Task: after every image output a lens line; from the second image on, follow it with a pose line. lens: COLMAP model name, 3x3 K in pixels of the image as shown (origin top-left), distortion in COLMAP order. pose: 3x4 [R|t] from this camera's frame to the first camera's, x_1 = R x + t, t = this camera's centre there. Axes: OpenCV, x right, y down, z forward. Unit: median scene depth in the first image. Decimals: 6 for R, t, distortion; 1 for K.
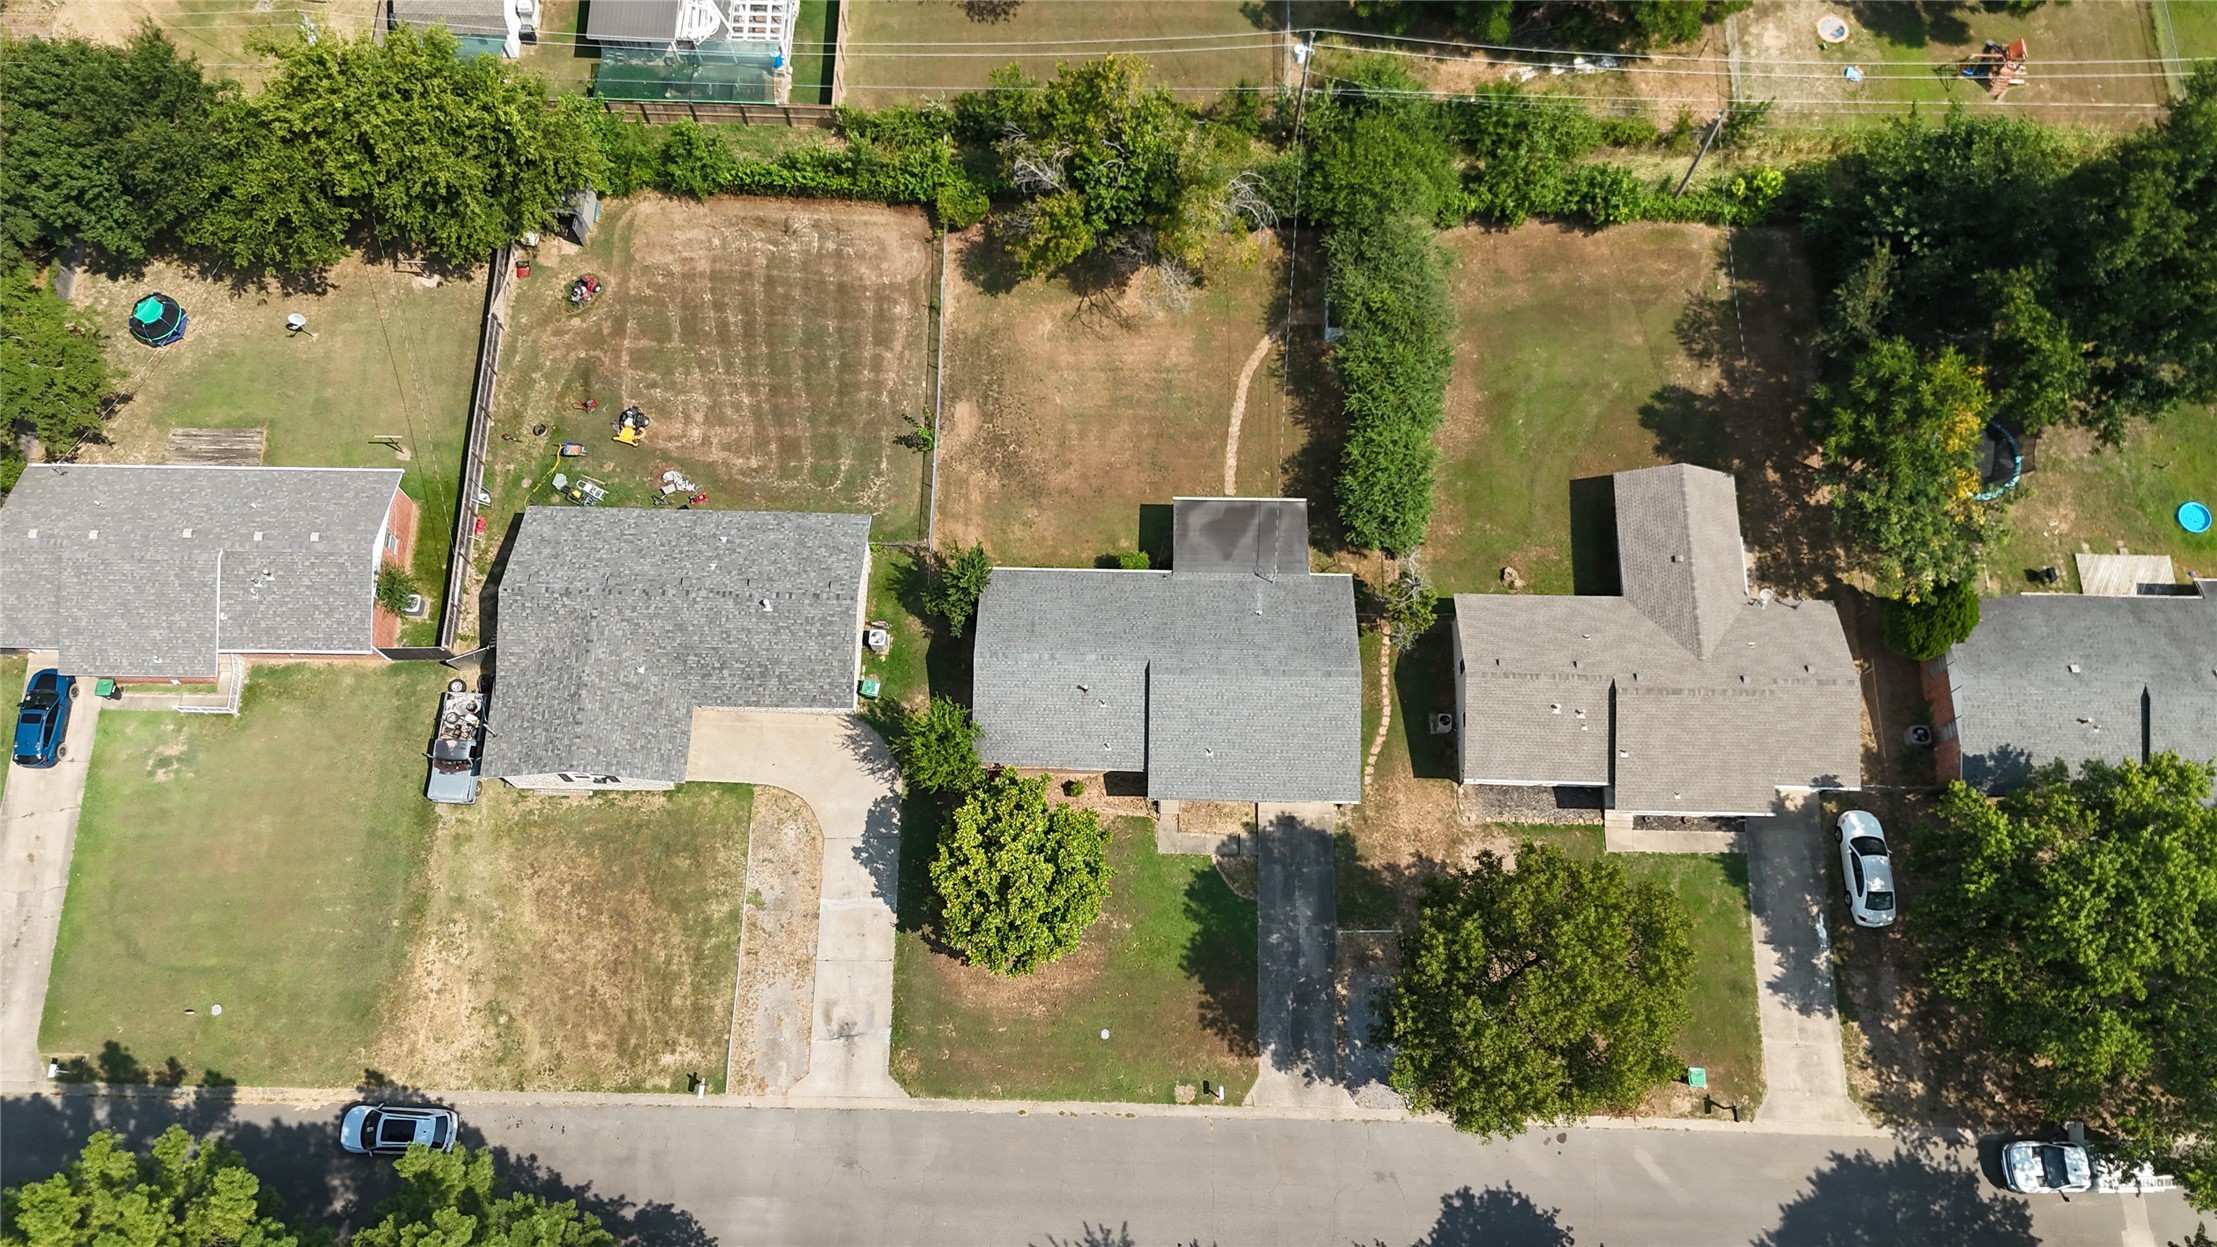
lens RADIAL K [[1256.0, 0, 1108.5], [0, 1256.0, 623.5], [0, 0, 1]] dist [0.137909, 0.000313]
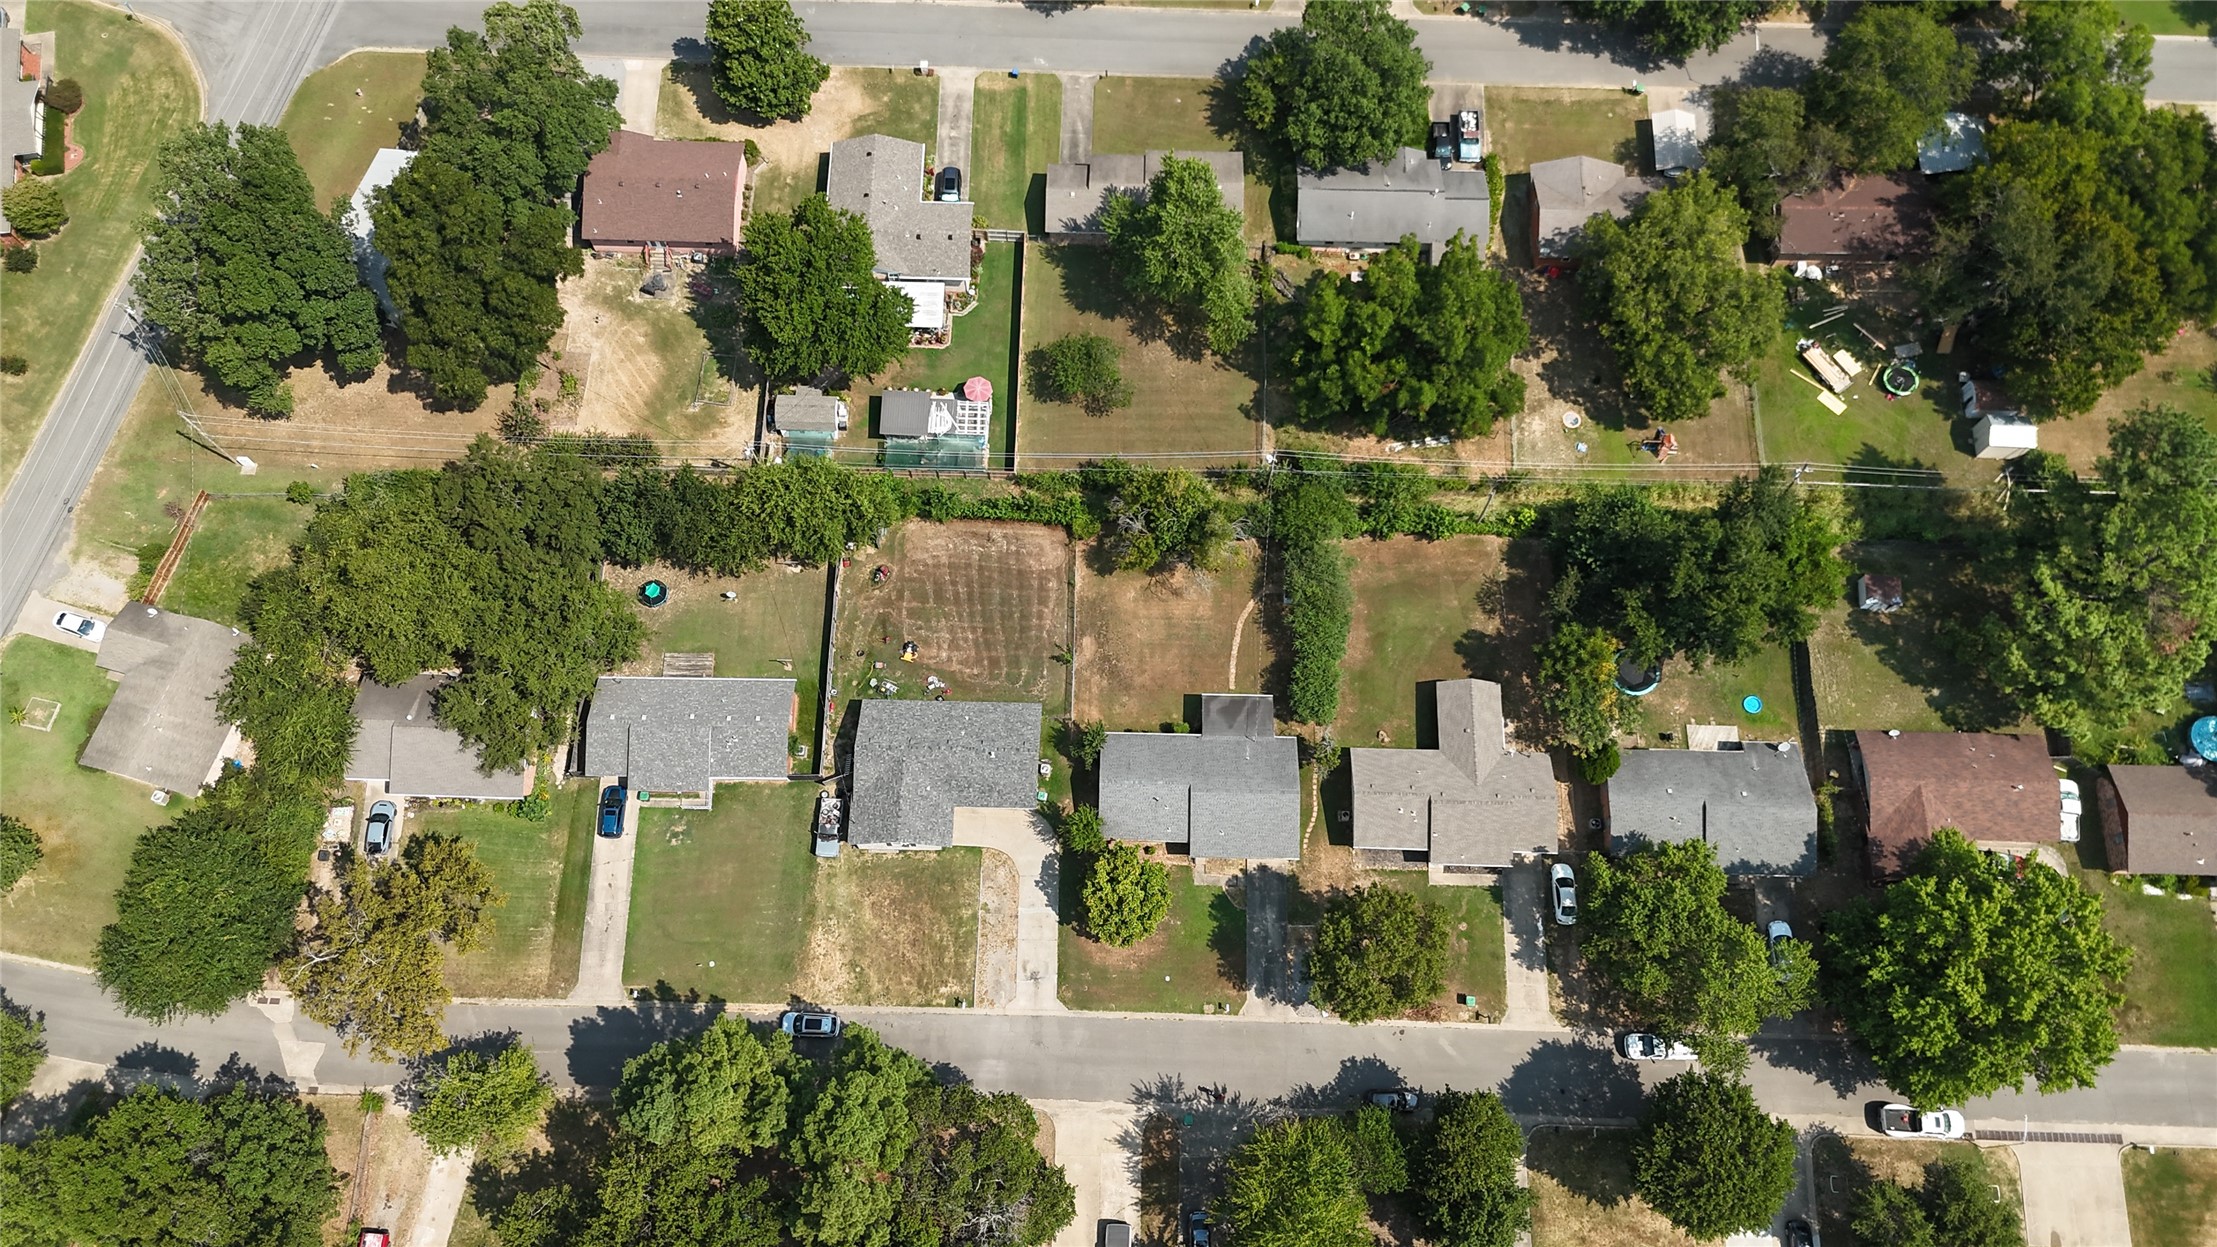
lens RADIAL K [[1510.2, 0, 1108.5], [0, 1510.2, 623.5], [0, 0, 1]] dist [0.369250, -0.000827]
pose [[0.999942, 0.001033, 0.010745, -0.113222], [-0.001378, 0.999482, 0.032141, -0.279157], [-0.010707, -0.032154, 0.999426, -1.262720]]
